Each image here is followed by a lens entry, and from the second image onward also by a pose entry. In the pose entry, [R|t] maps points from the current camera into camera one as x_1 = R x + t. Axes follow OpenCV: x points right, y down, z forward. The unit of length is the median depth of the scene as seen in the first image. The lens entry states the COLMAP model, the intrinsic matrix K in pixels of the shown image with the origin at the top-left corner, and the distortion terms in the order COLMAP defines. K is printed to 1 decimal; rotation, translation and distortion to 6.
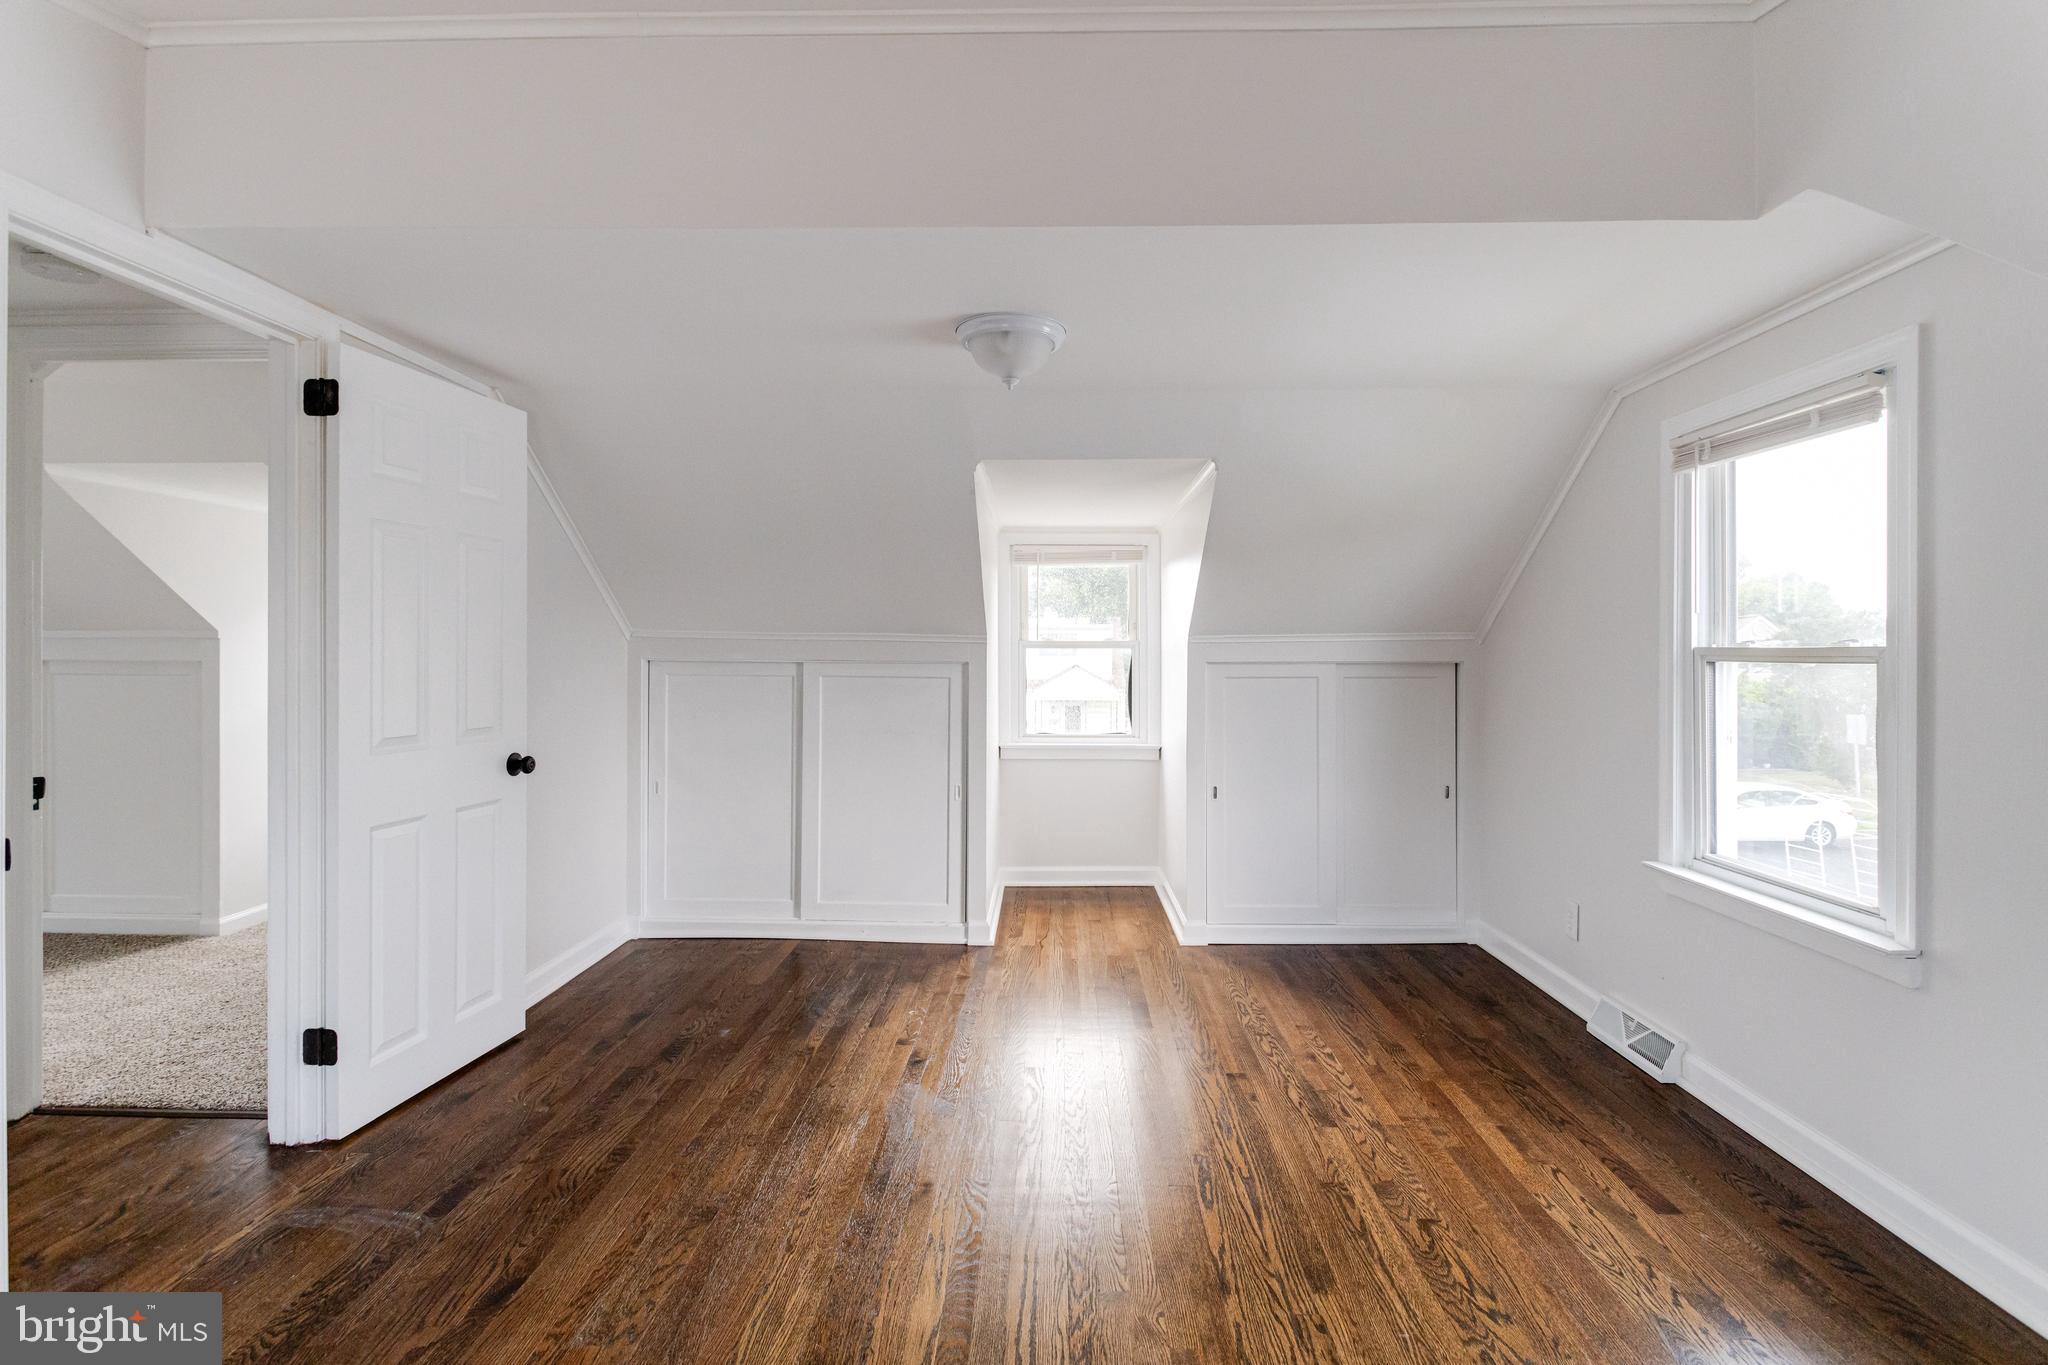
lens RADIAL K [[973.2, 0, 1023.0], [0, 973.2, 652.4], [0, 0, 1]] dist [0.006378, -0.005280]
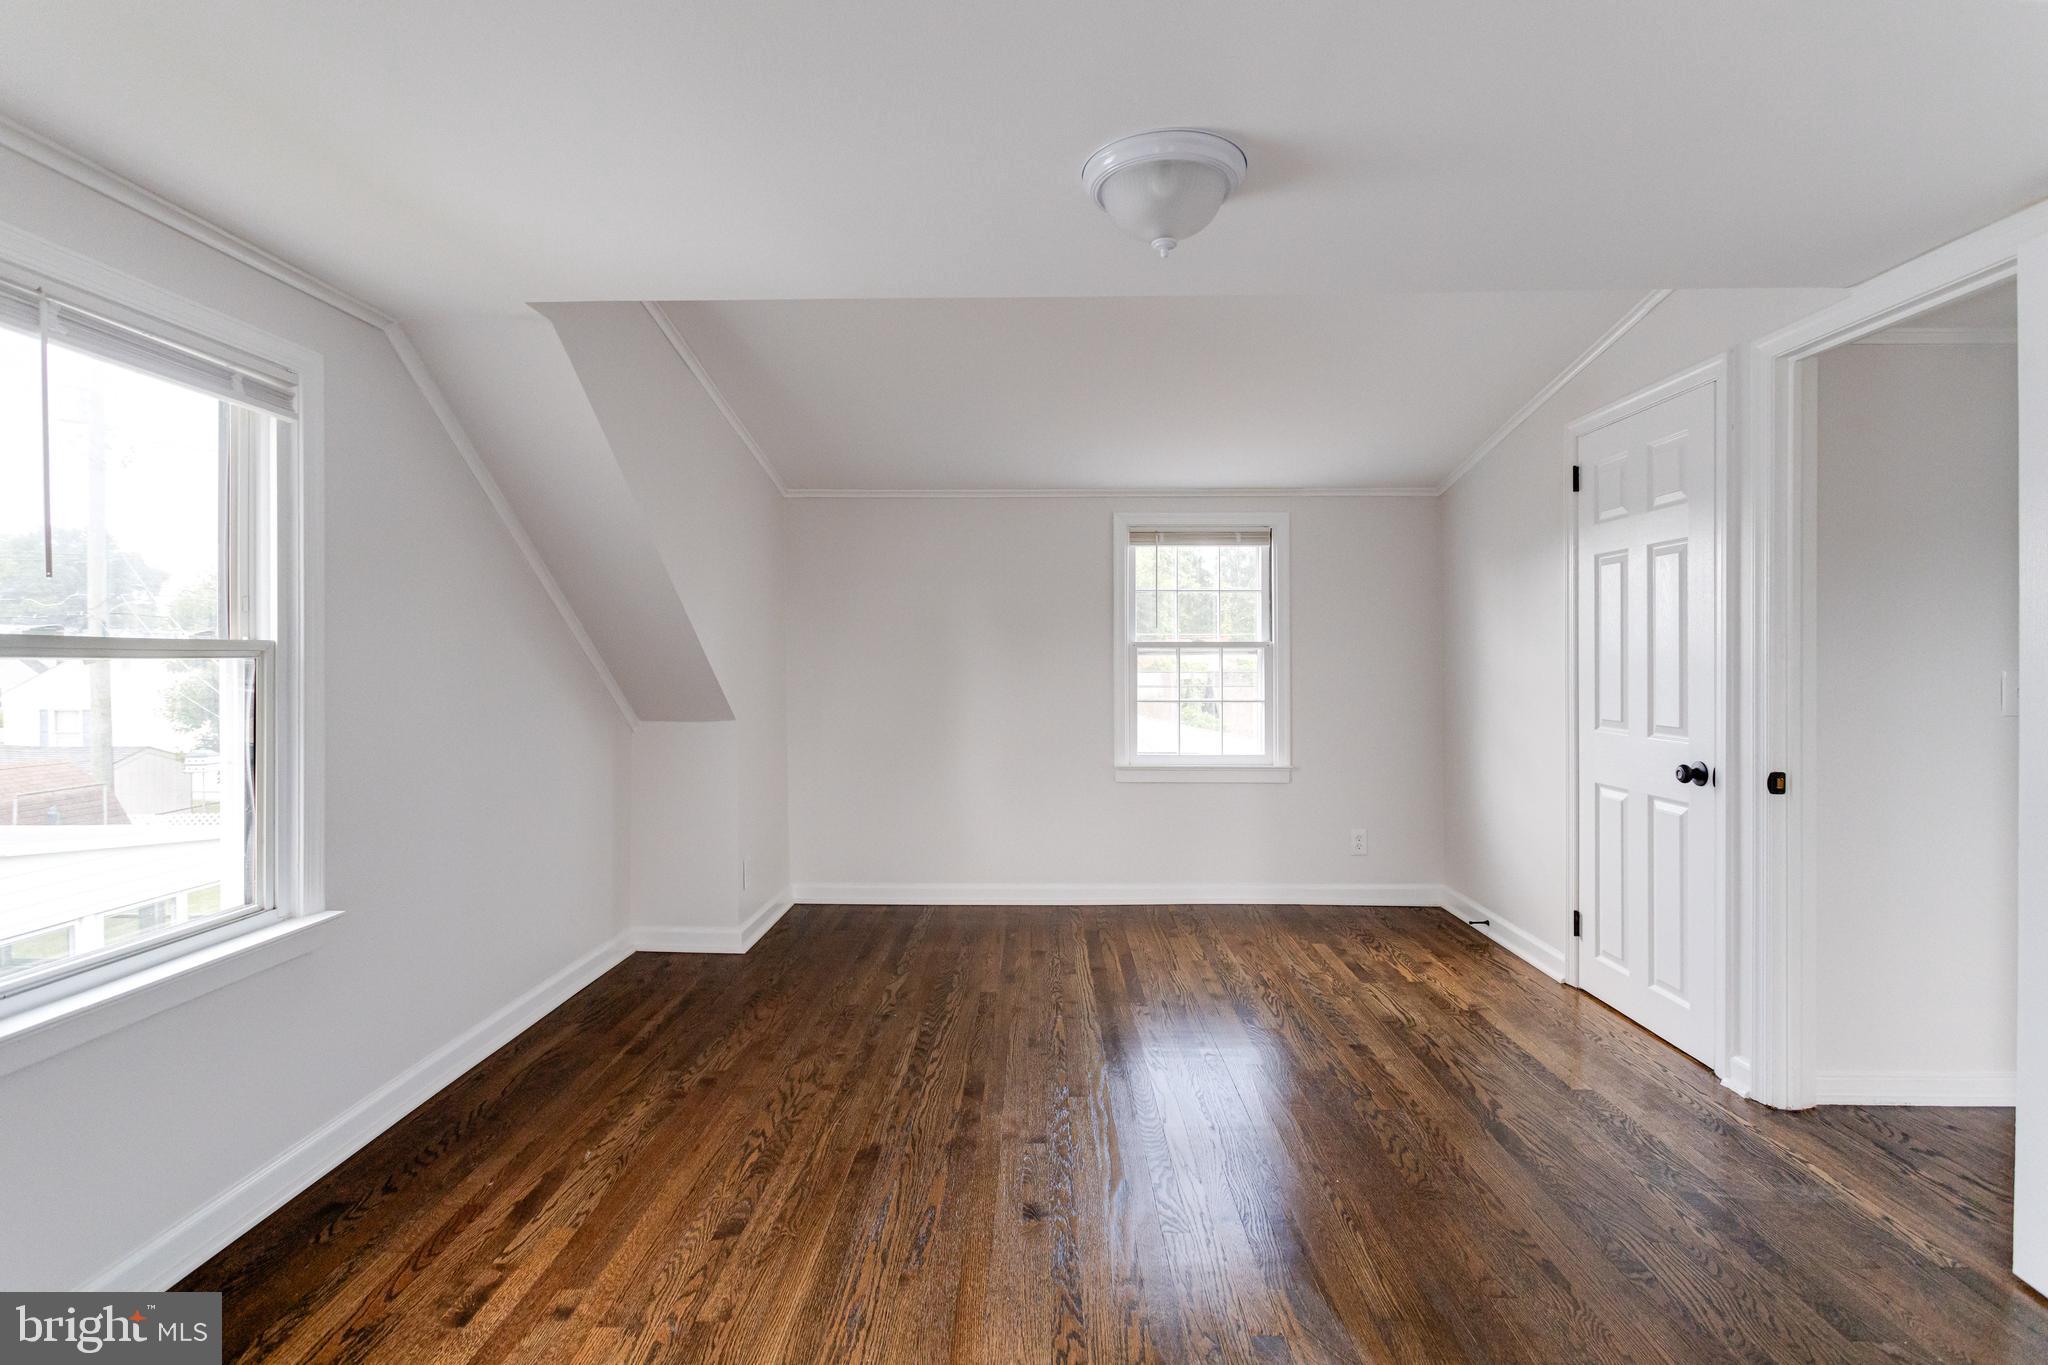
lens RADIAL K [[973.2, 0, 1038.6], [0, 973.2, 671.6], [0, 0, 1]] dist [0.006378, -0.005280]
pose [[-0.999517, -0.000398, -0.031062, 0.092065], [-0.000851, 0.999893, 0.014585, 0.008934], [0.031053, 0.014604, -0.999411, 1.601279]]
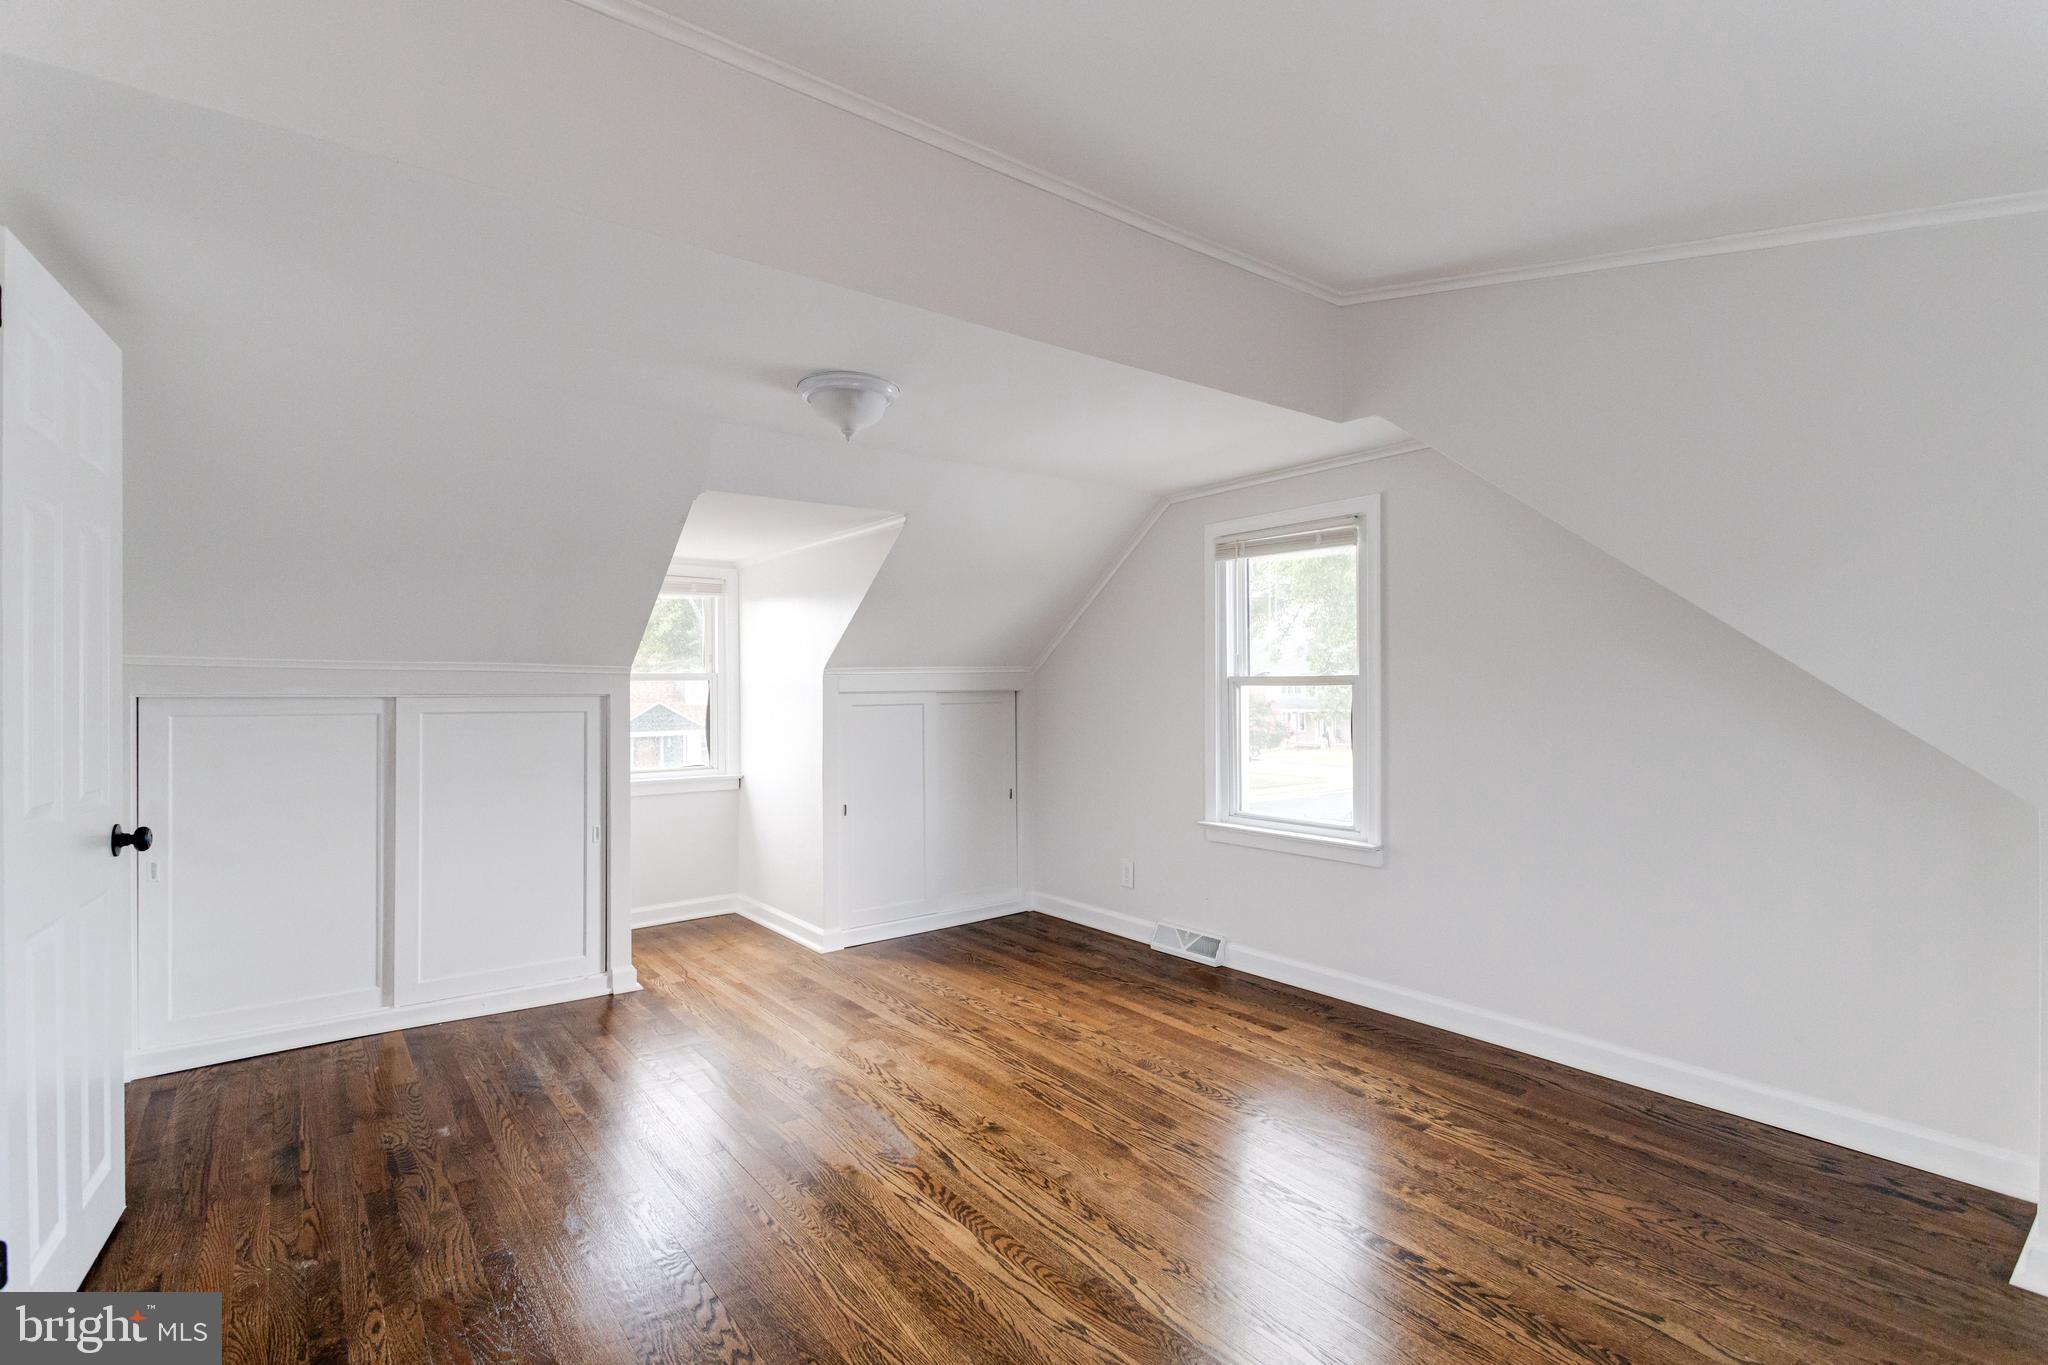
lens RADIAL K [[973.2, 0, 1026.4], [0, 973.2, 688.2], [0, 0, 1]] dist [0.006378, -0.005280]
pose [[0.774003, -0.007370, 0.633138, -0.530011], [0.007518, 0.999969, 0.002449, 0.006855], [-0.633137, 0.002864, 0.774035, 0.023562]]
